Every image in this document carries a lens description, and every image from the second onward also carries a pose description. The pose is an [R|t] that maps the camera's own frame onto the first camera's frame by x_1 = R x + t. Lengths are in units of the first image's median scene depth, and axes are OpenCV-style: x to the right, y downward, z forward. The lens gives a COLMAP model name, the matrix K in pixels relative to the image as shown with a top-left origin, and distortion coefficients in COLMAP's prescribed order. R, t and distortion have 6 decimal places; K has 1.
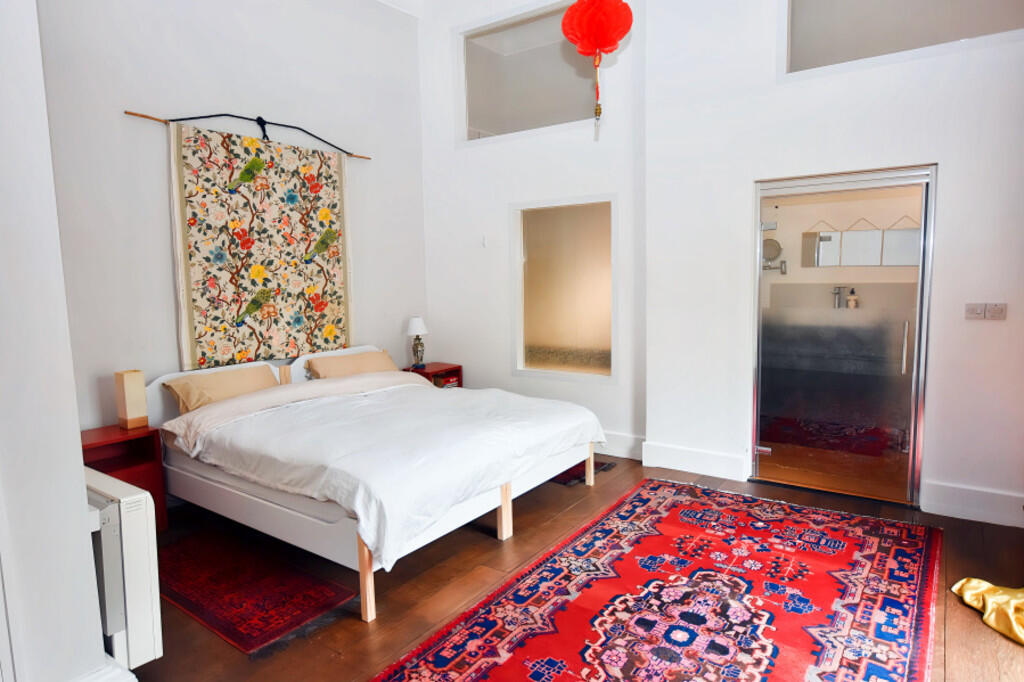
lens RADIAL K [[618.1, 0, 511.5], [0, 618.1, 336.5], [0, 0, 1]] dist [0.001120, 0.001143]
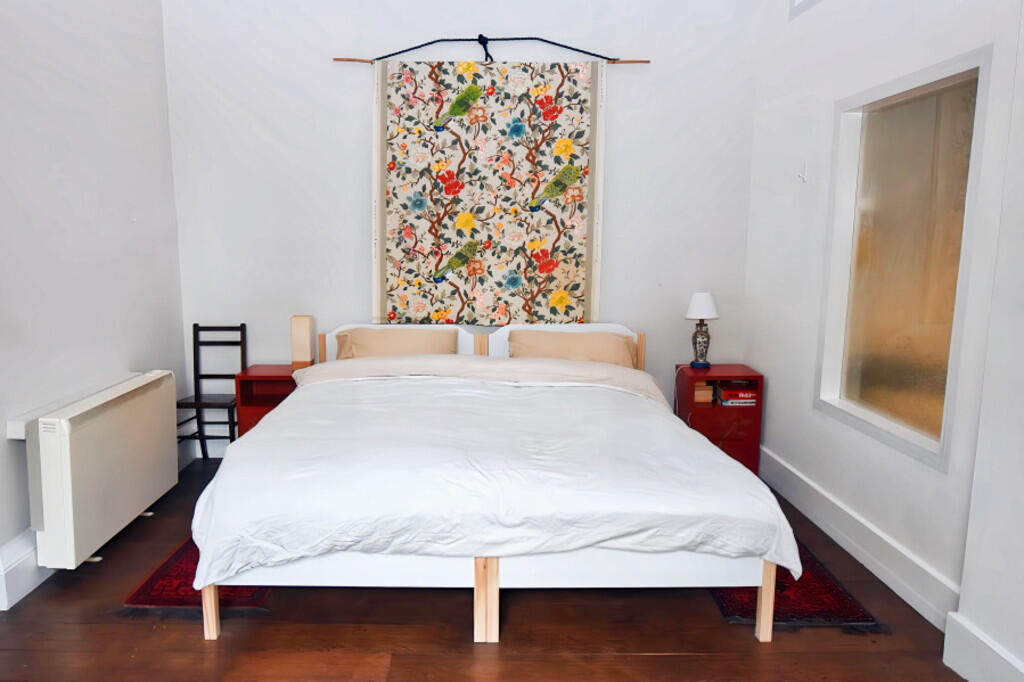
lens RADIAL K [[713.9, 0, 511.3], [0, 713.9, 344.4], [0, 0, 1]] dist [-0.021567, -0.000918]
pose [[0.572809, 0.141798, -0.807331, 0.455153], [-0.097801, 0.989711, 0.104440, -0.045034], [0.813833, 0.019134, 0.580783, 0.485804]]
